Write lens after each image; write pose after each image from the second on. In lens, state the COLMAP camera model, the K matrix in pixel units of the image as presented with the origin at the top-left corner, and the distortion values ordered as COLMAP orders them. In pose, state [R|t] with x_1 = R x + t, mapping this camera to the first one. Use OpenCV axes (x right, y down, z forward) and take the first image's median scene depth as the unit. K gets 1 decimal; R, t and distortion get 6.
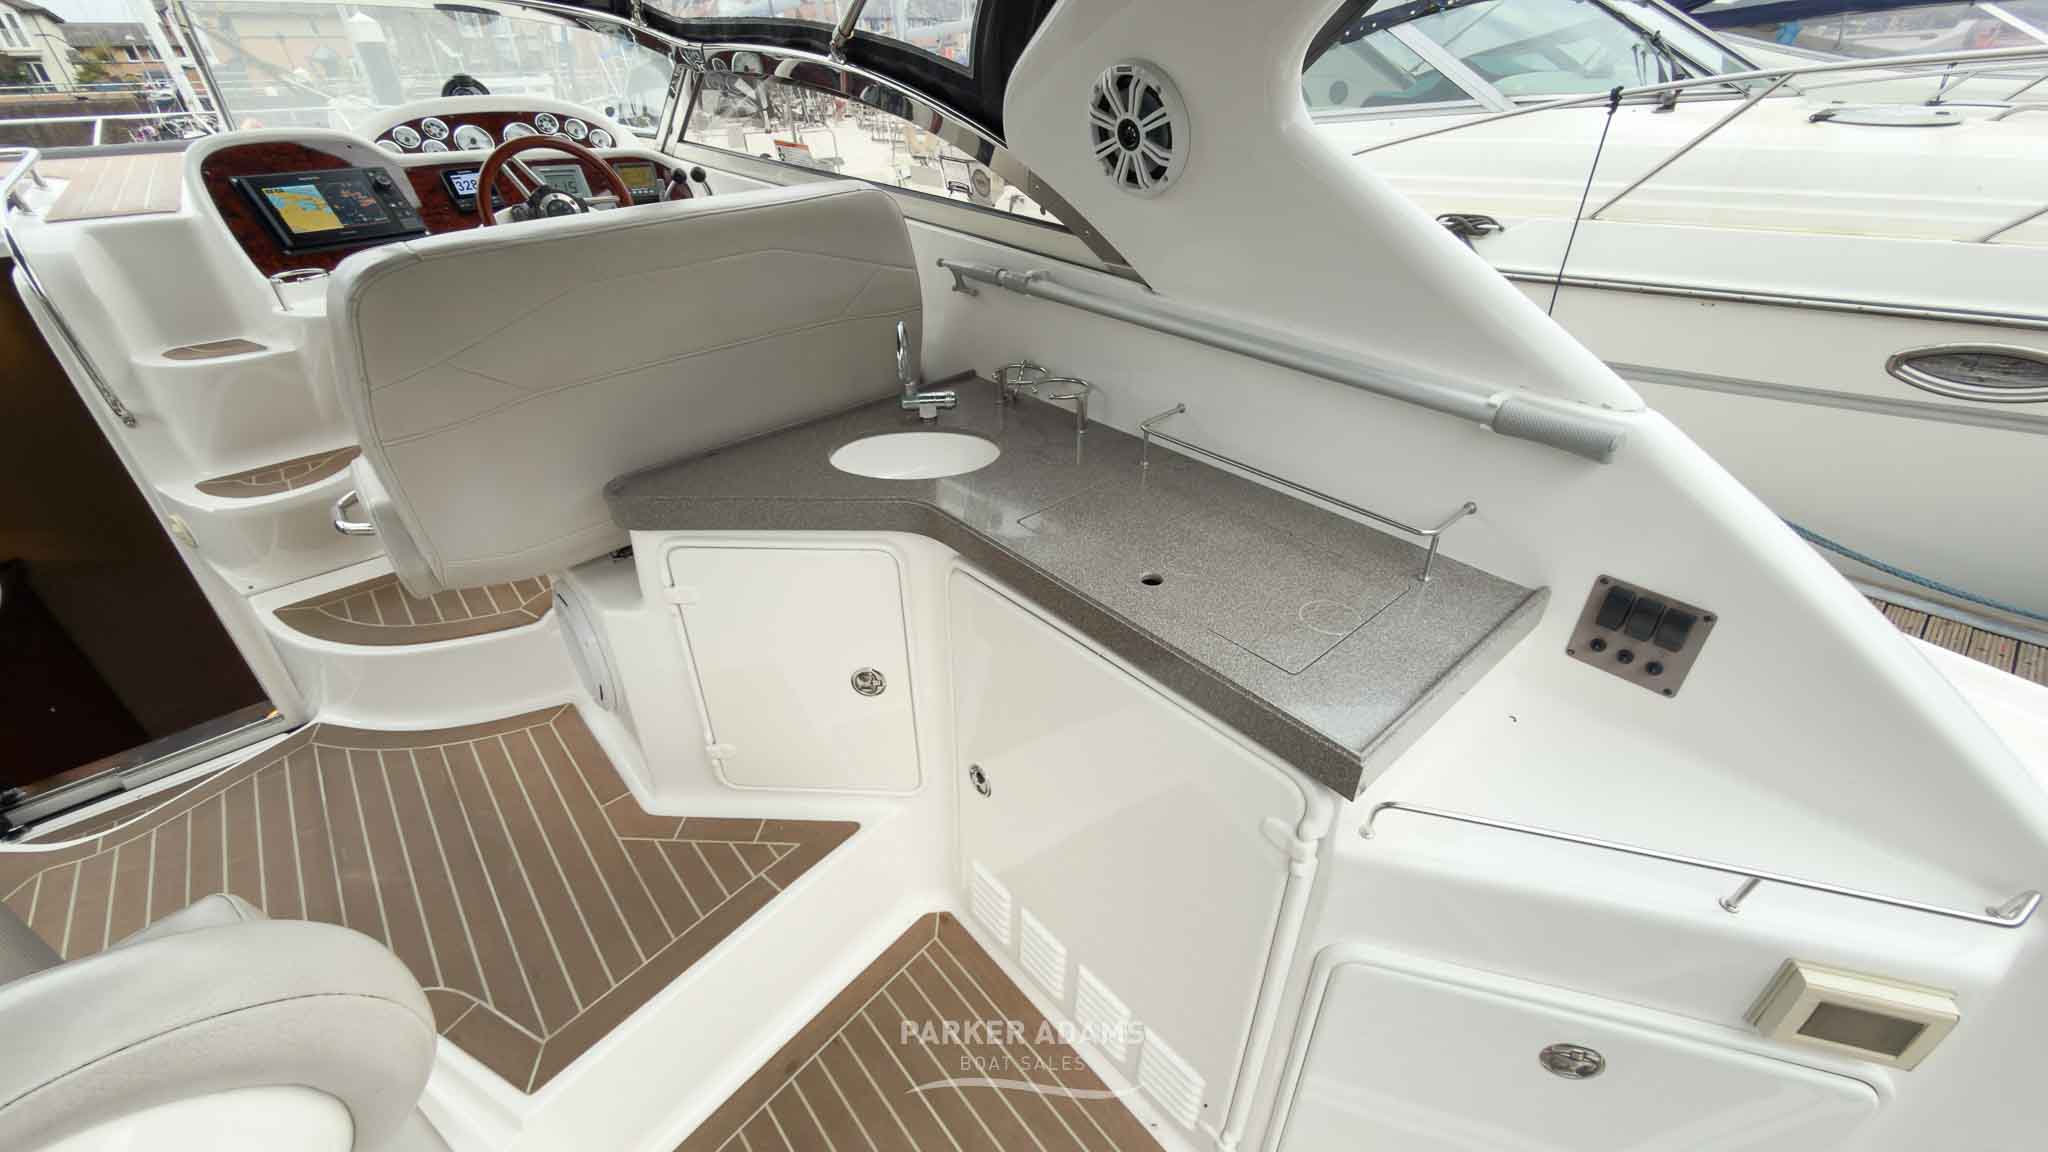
lens RADIAL K [[815.2, 0, 1021.9], [0, 815.2, 573.3], [0, 0, 1]] dist [0.000803, -0.000334]
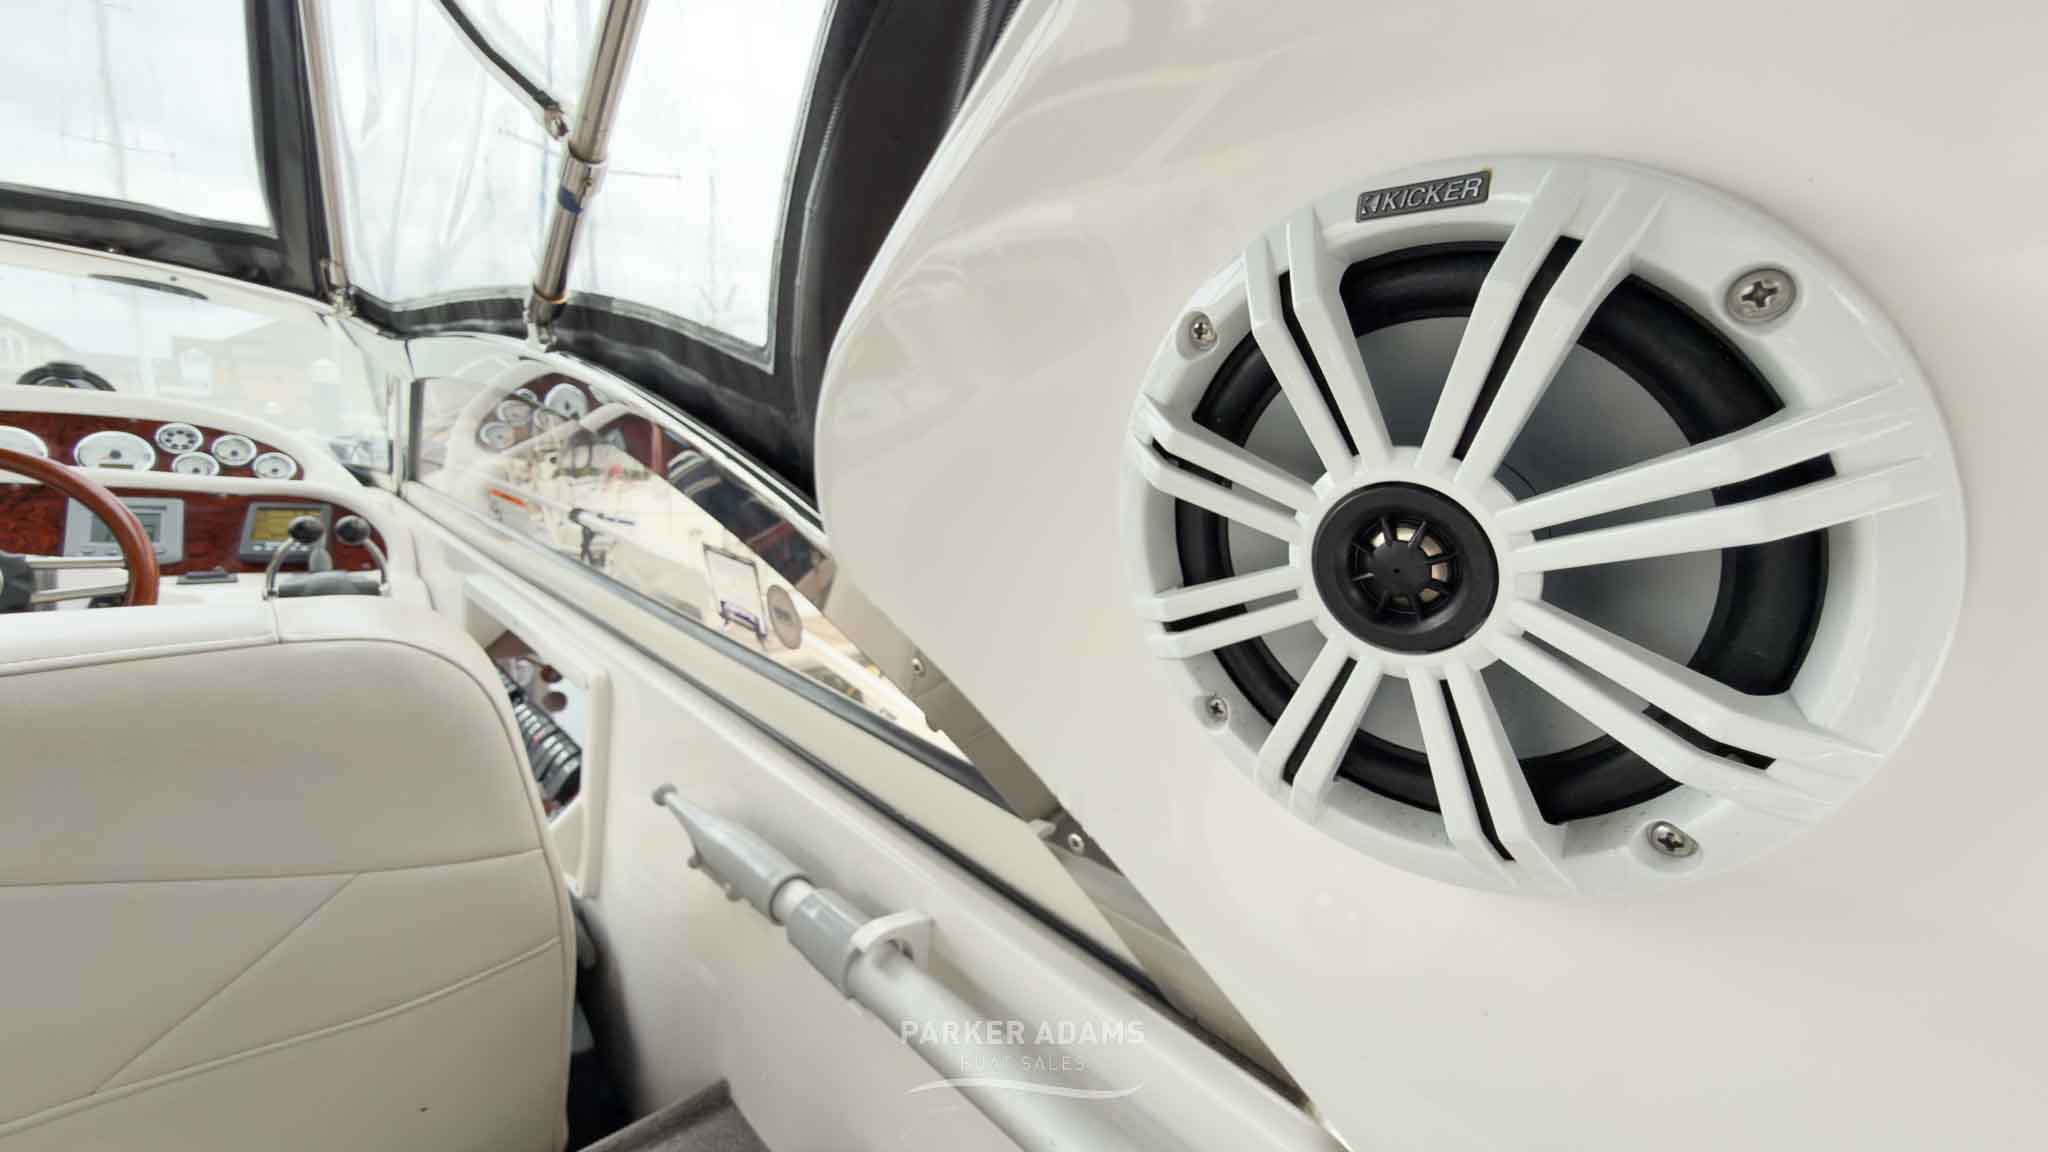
lens RADIAL K [[815.2, 0, 1023.7], [0, 815.2, 588.6], [0, 0, 1]] dist [0.000803, -0.000334]
pose [[0.994176, 0.070347, 0.081636, 0.039270], [-0.032721, 0.918831, -0.393291, -0.447752], [-0.102677, 0.388330, 0.915782, 0.823368]]
